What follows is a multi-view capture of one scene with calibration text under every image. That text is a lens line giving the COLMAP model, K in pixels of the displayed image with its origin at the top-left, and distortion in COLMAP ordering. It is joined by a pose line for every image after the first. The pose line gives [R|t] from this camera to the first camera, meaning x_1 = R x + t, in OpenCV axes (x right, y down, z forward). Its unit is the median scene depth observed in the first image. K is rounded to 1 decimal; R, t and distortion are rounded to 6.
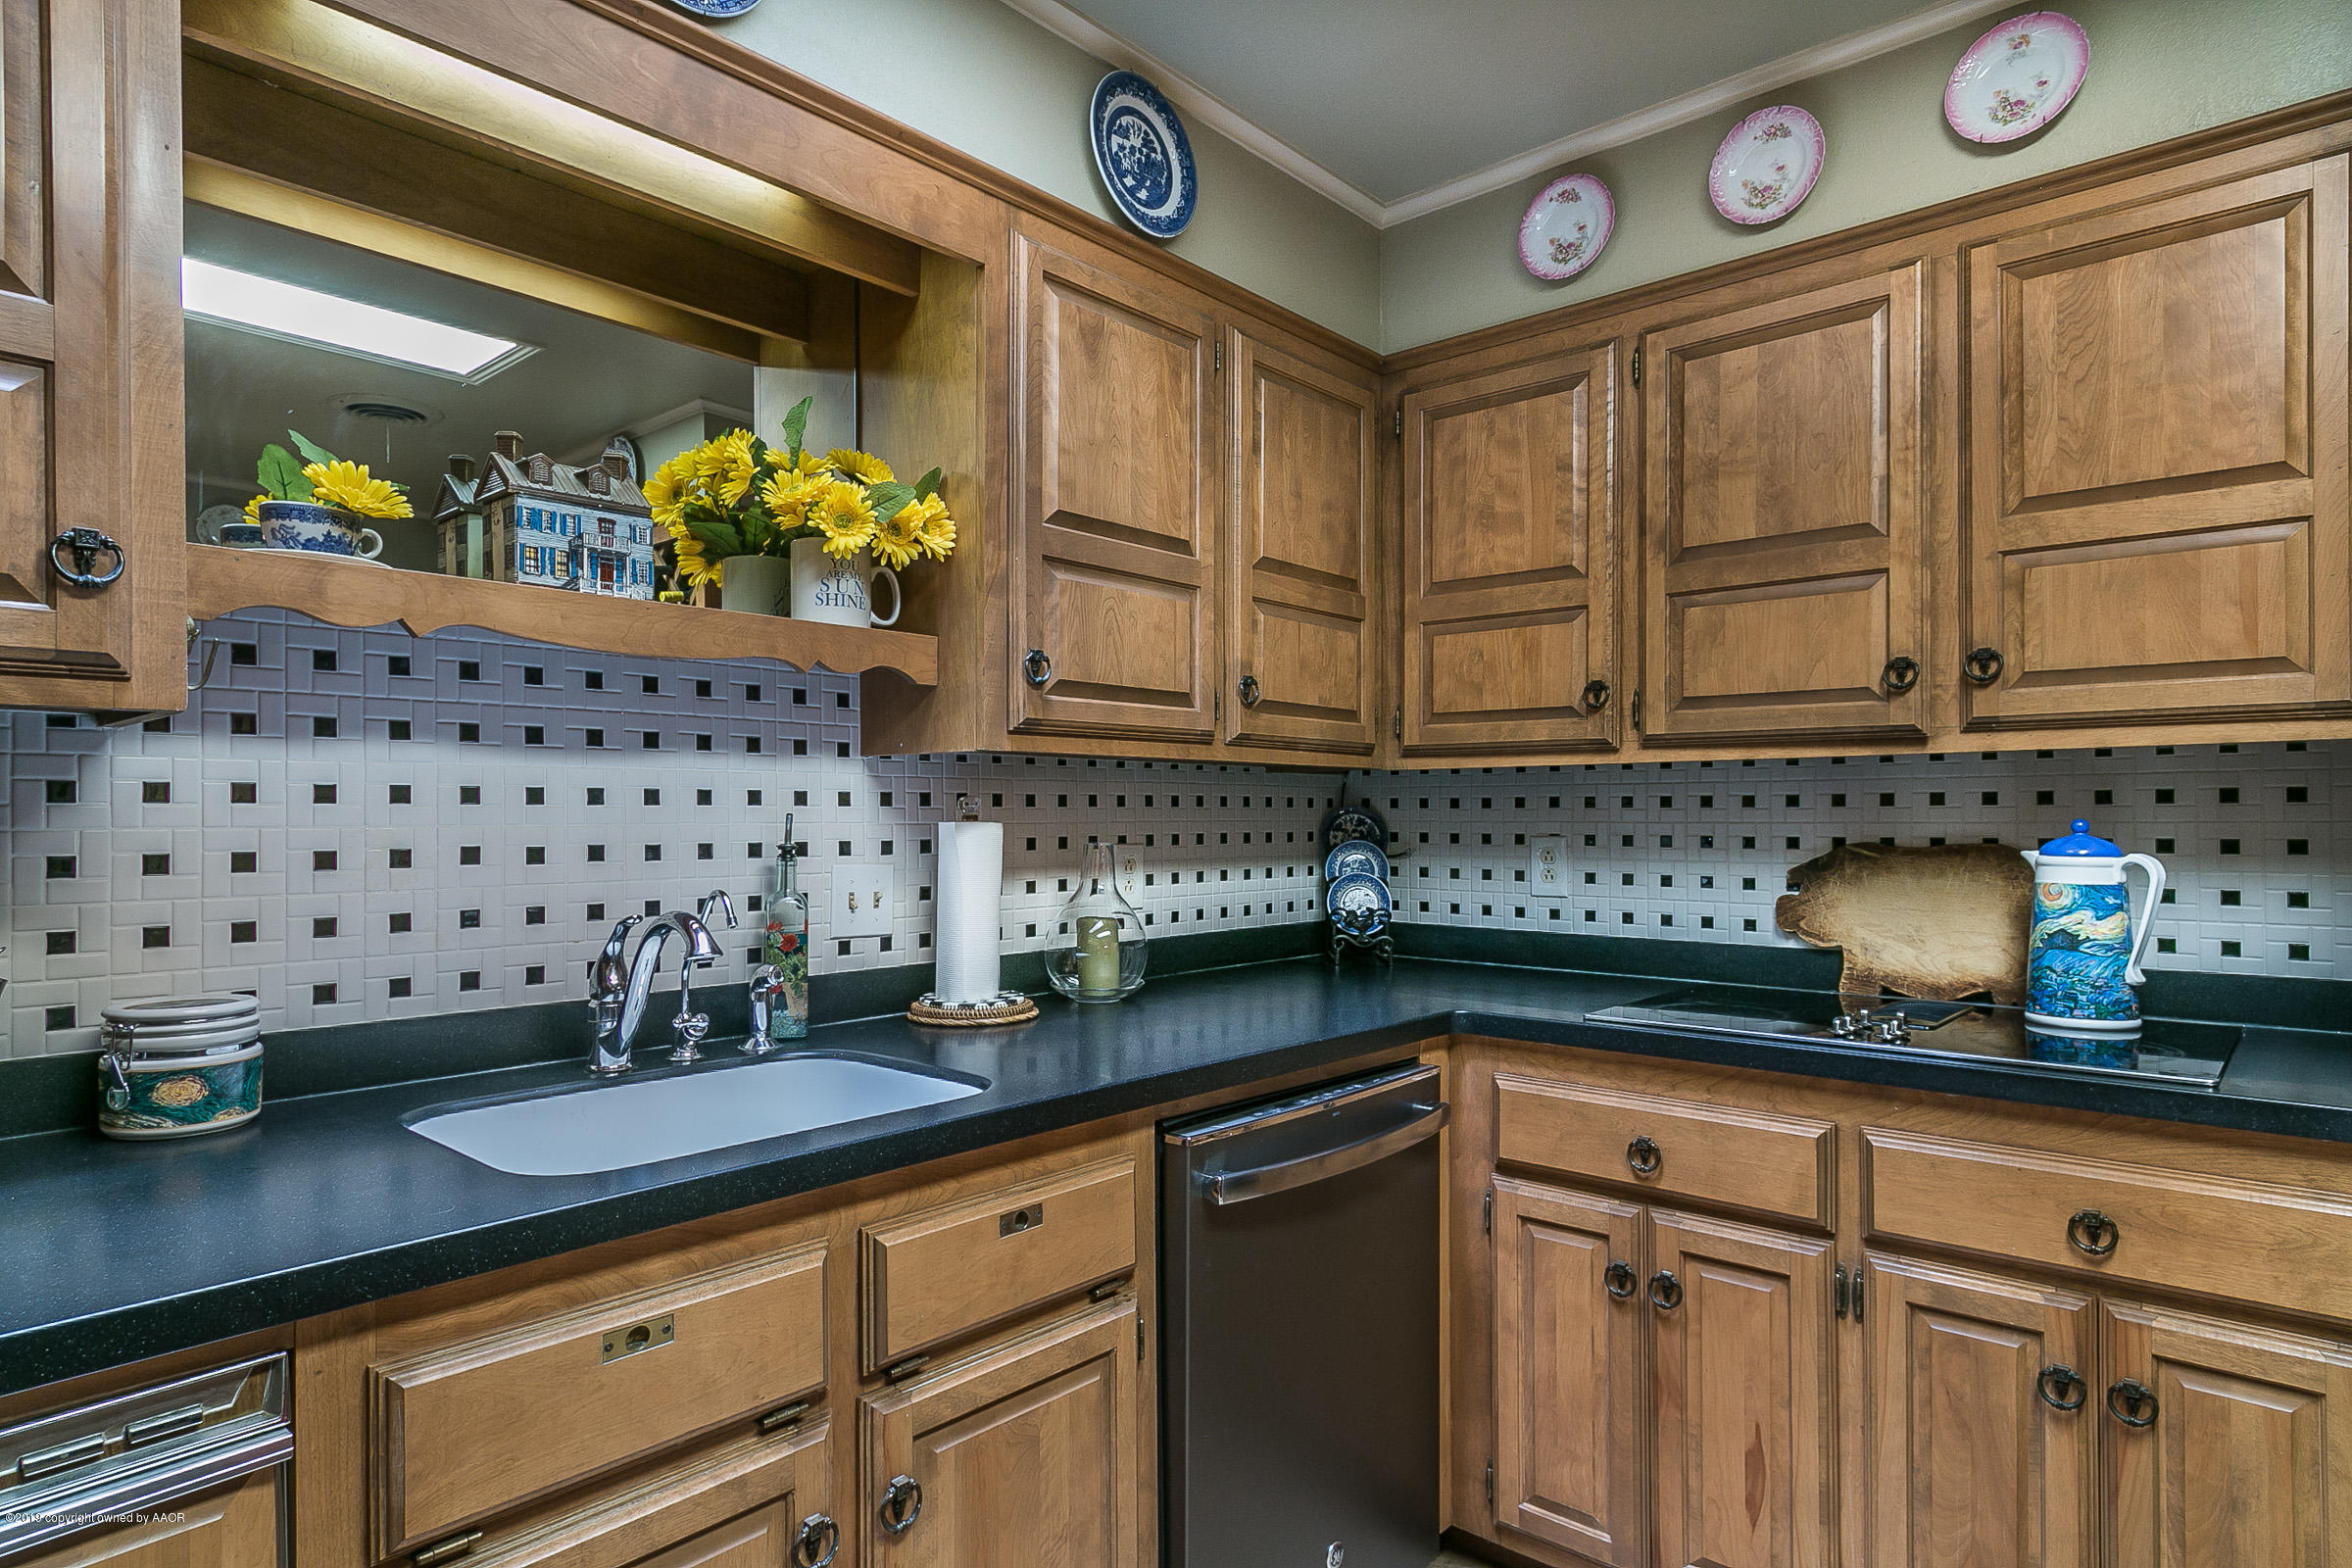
lens RADIAL K [[1291.5, 0, 1175.9], [0, 1291.5, 790.5], [0, 0, 1]] dist [0.004917, -0.000352]
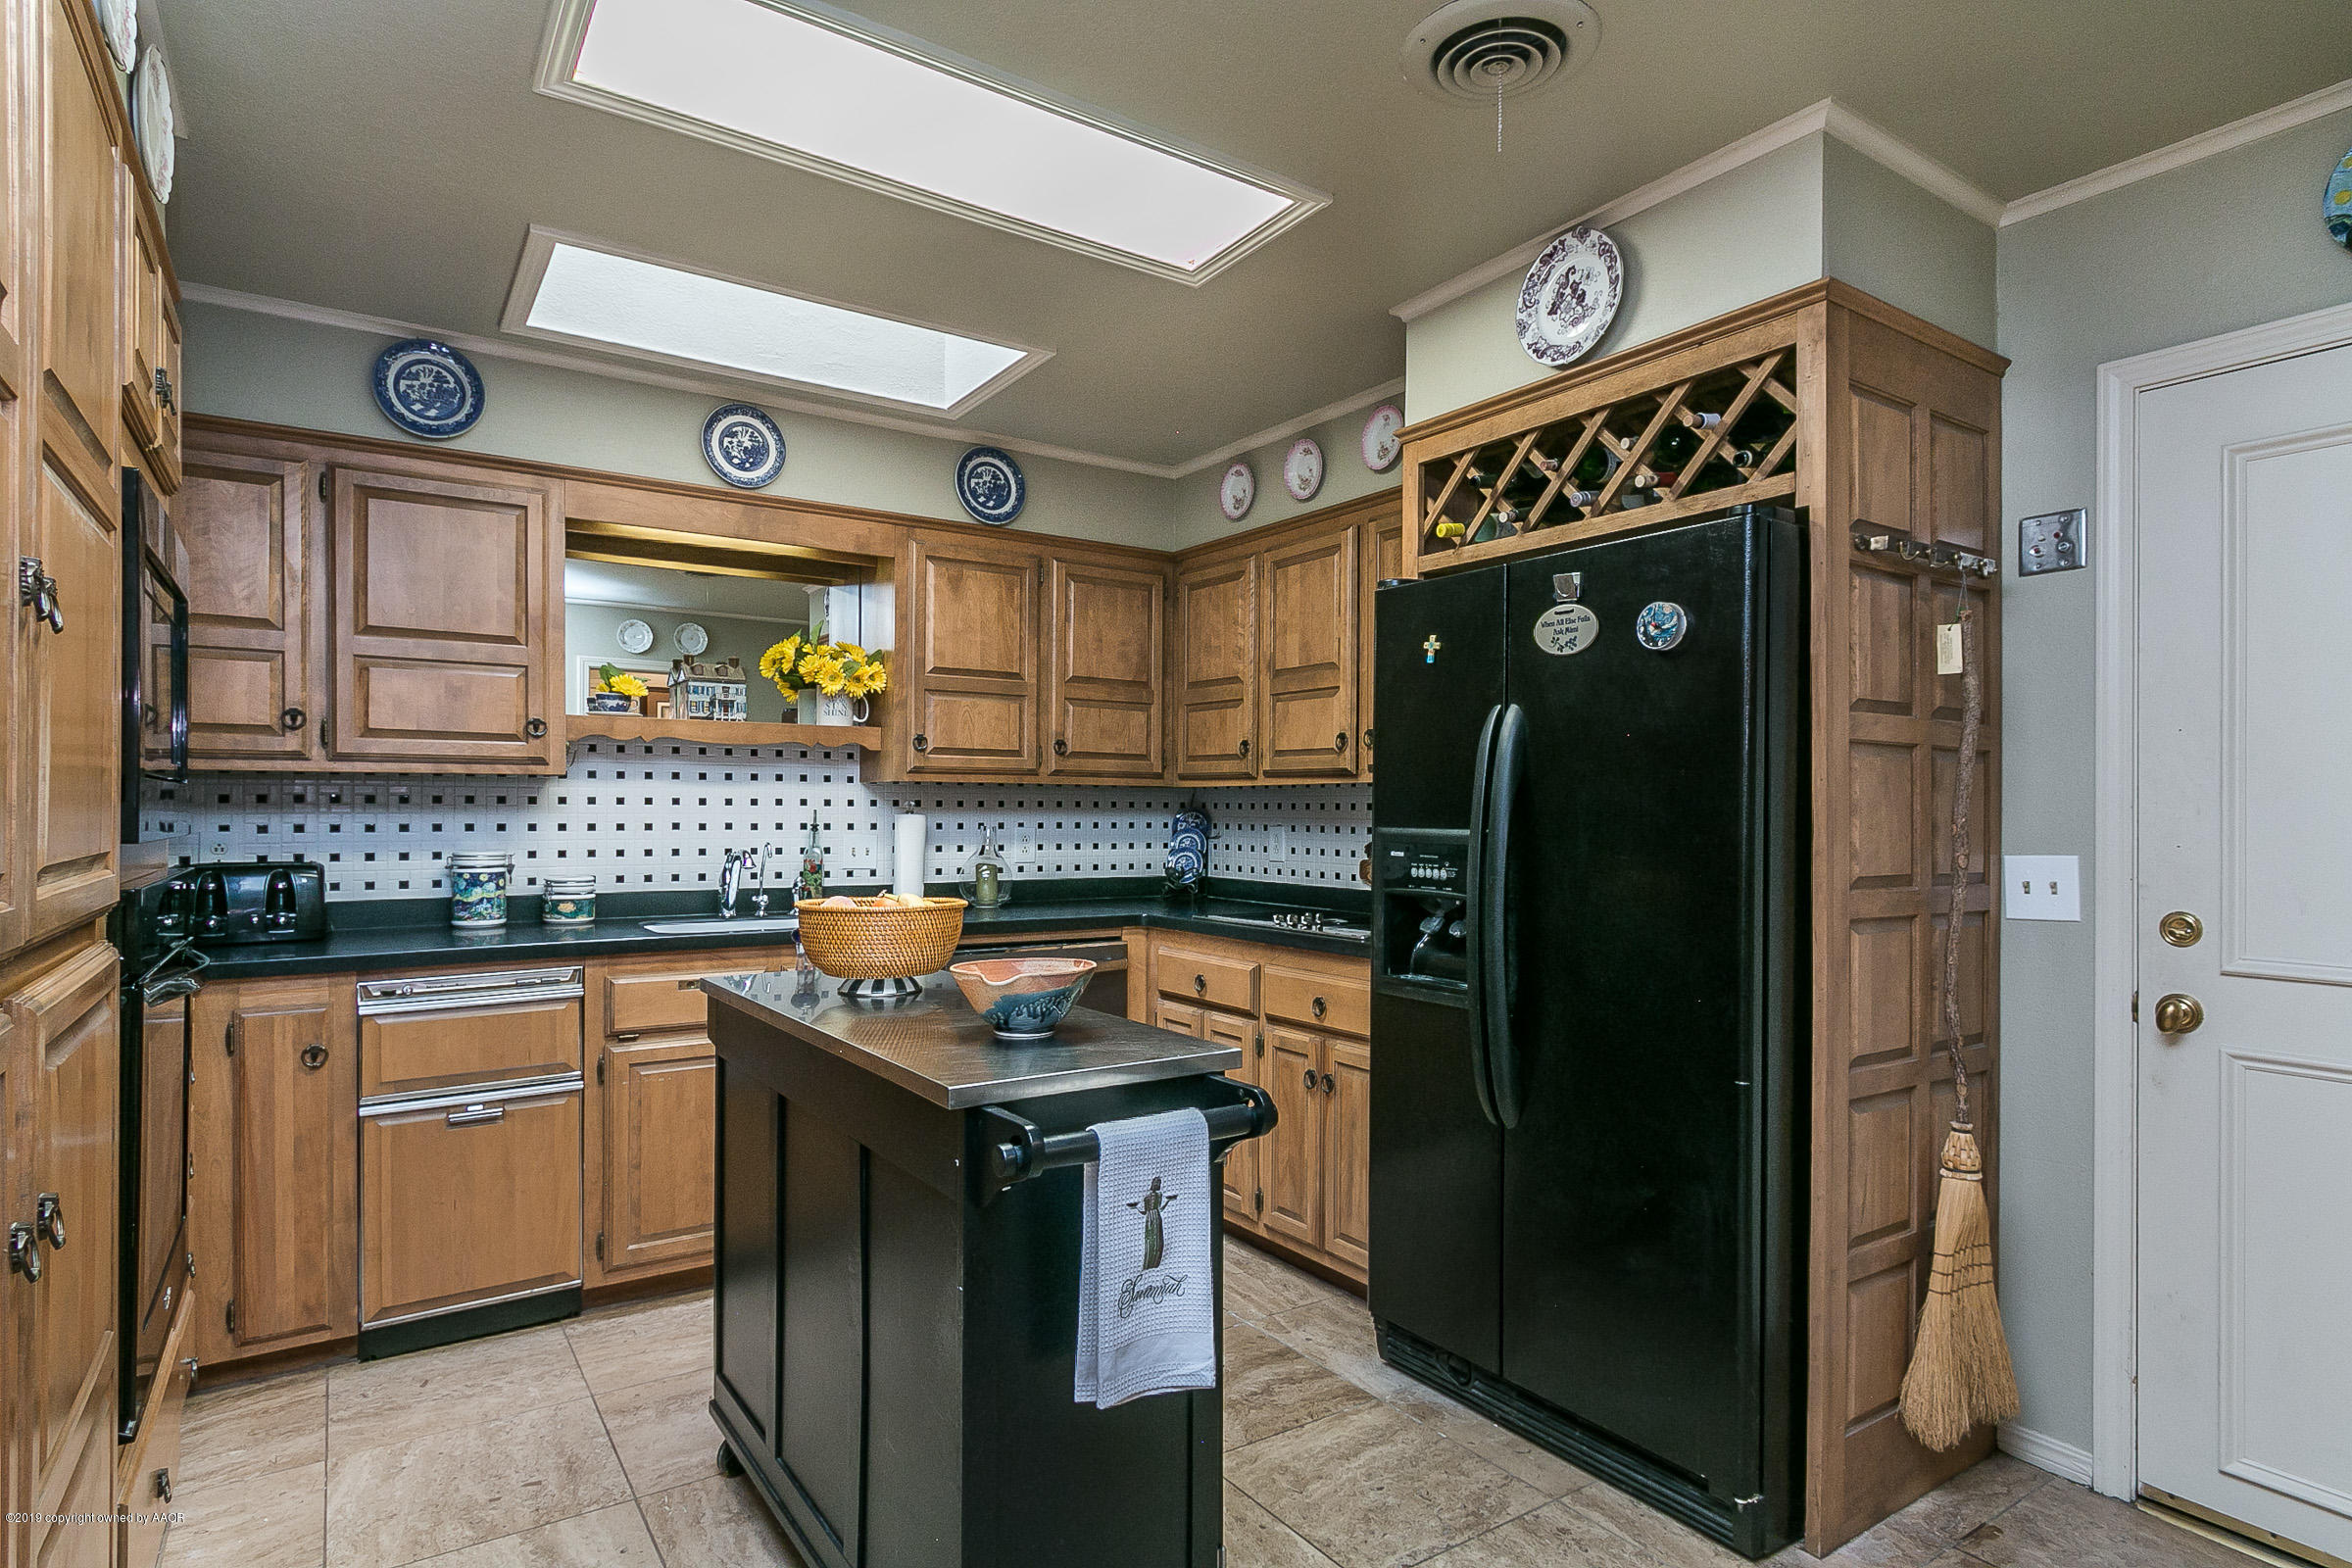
lens RADIAL K [[1240.1, 0, 1176.0], [0, 1240.1, 784.0], [0, 0, 1]] dist [0.003820, 0.000747]
pose [[0.969276, 0.002478, -0.245963, 0.774434], [-0.003097, 0.999993, -0.002131, -0.022242], [0.245956, 0.002827, 0.969277, -0.848981]]
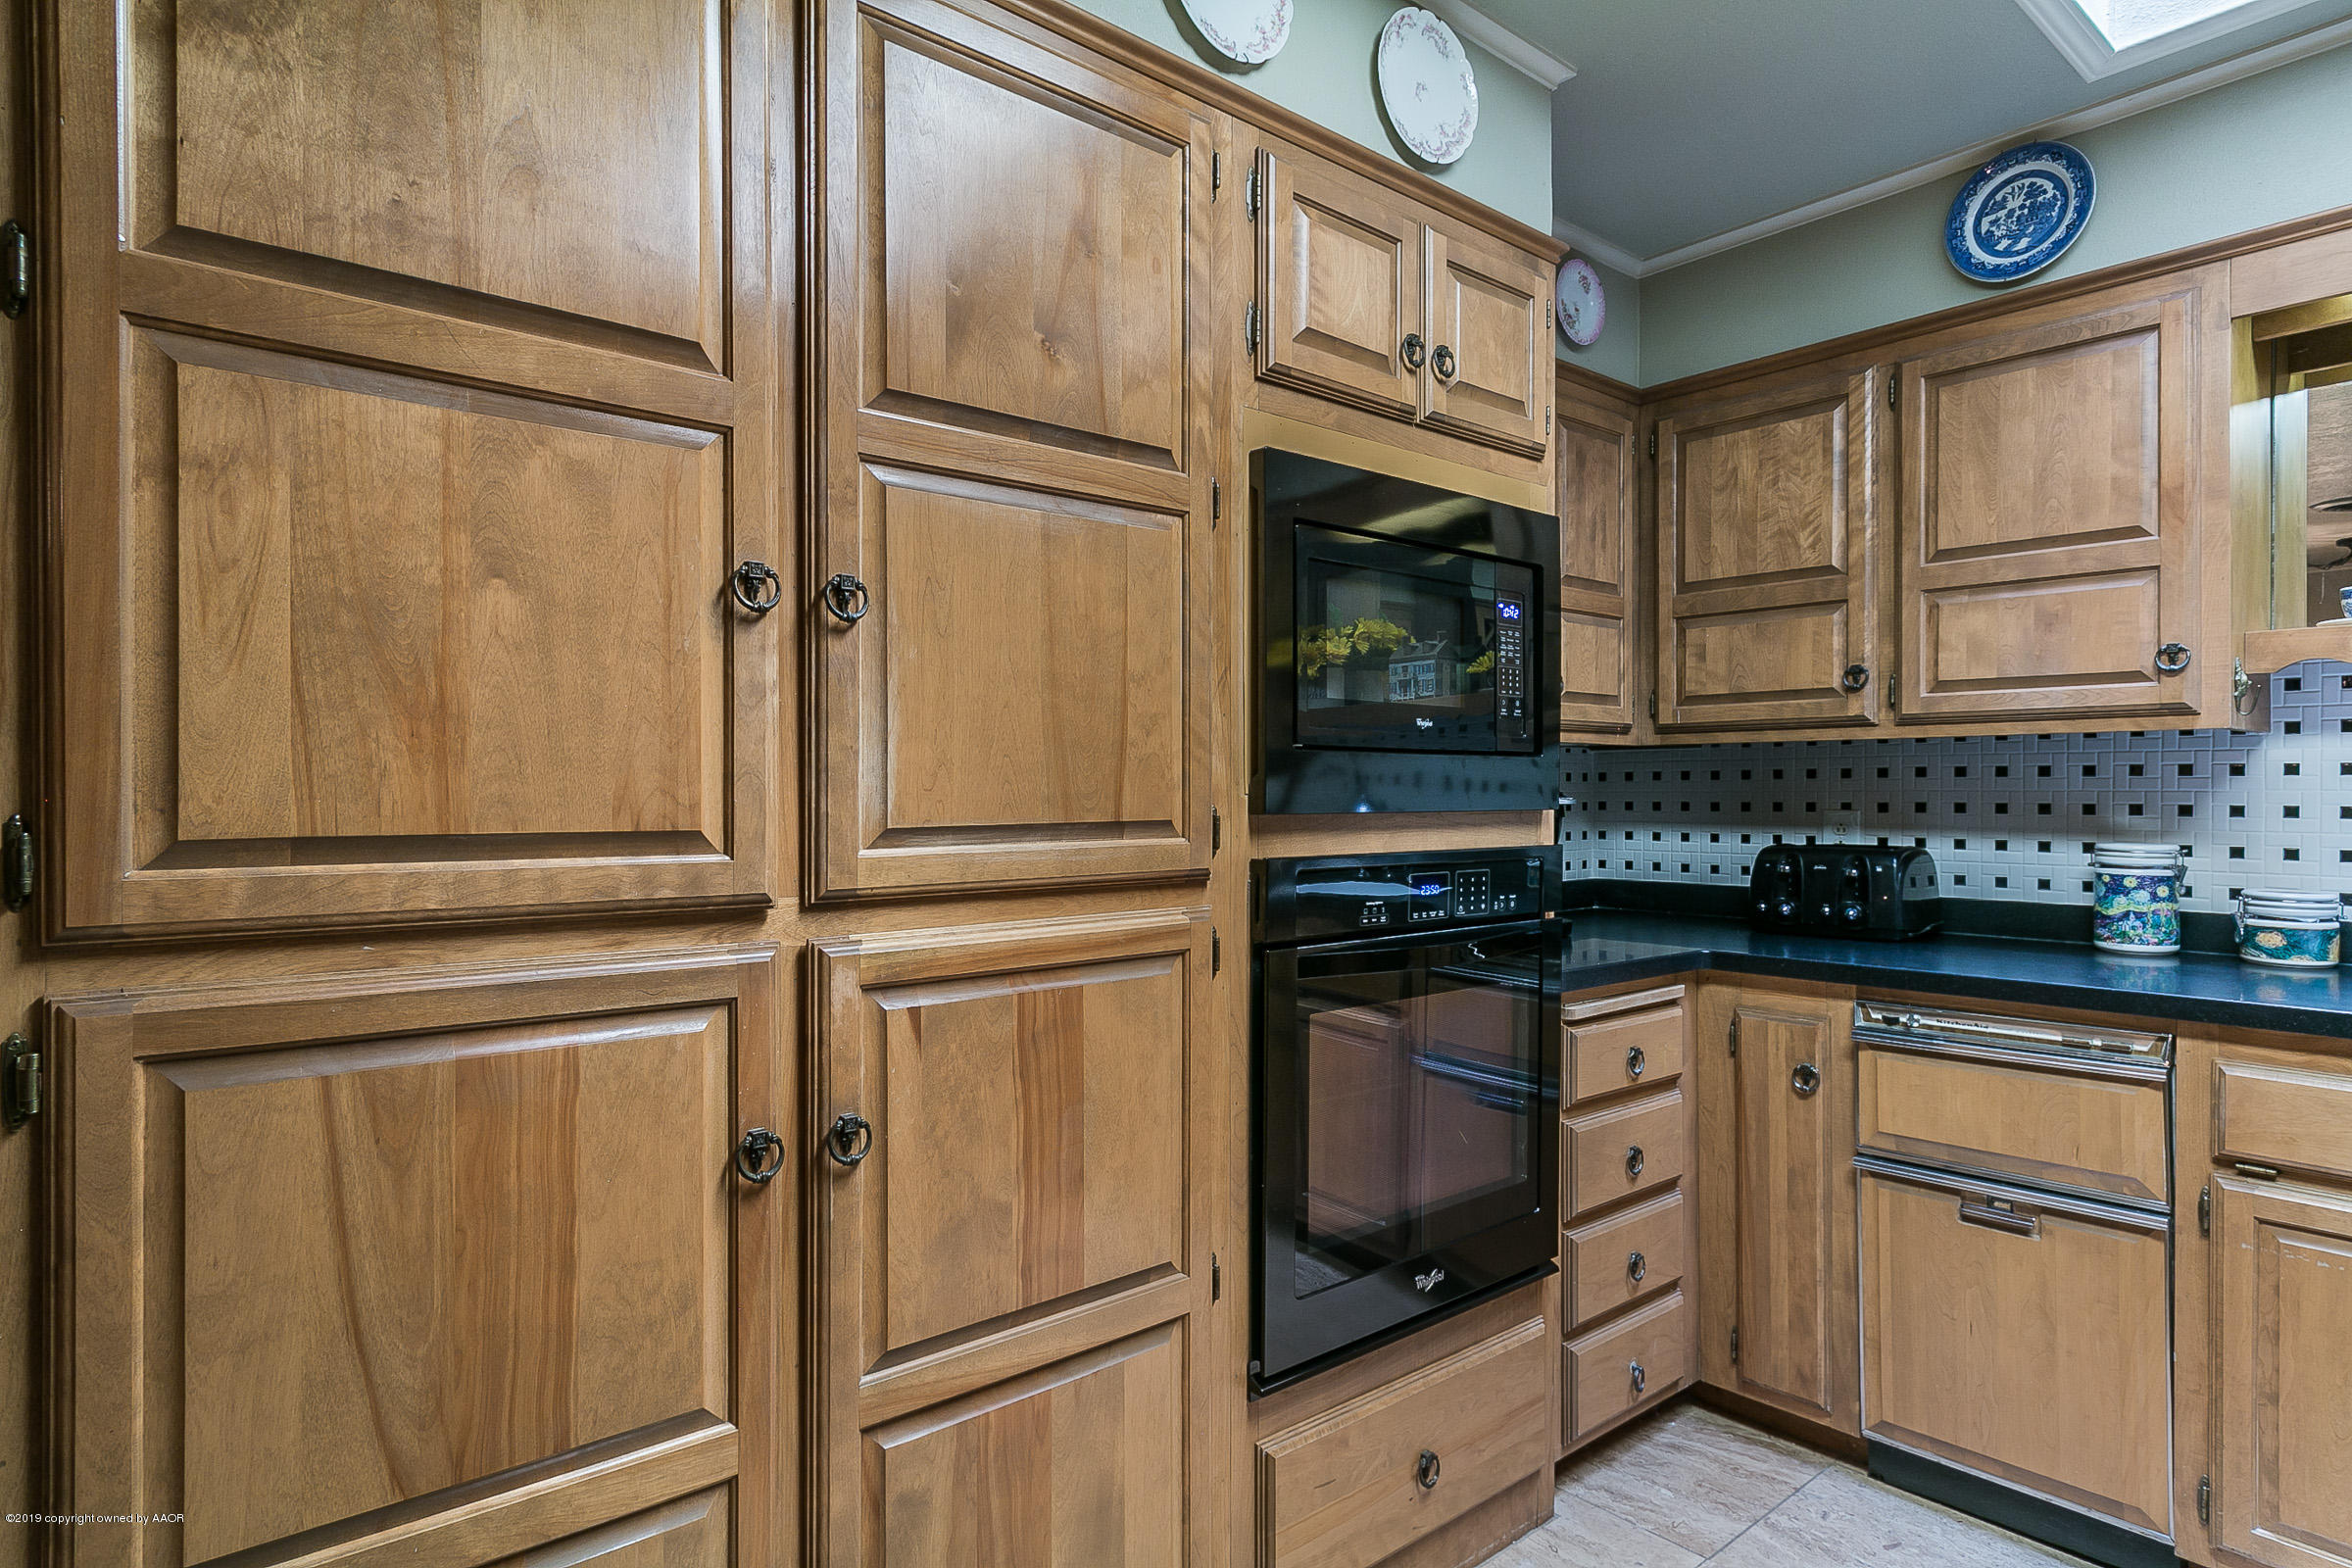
lens RADIAL K [[1291.5, 0, 1175.9], [0, 1291.5, 790.5], [0, 0, 1]] dist [0.004917, -0.000352]
pose [[-0.137499, 0.009434, -0.990457, 0.778308], [0.018626, 0.999802, 0.006938, -0.007304], [0.990327, -0.017494, -0.137647, -0.153527]]
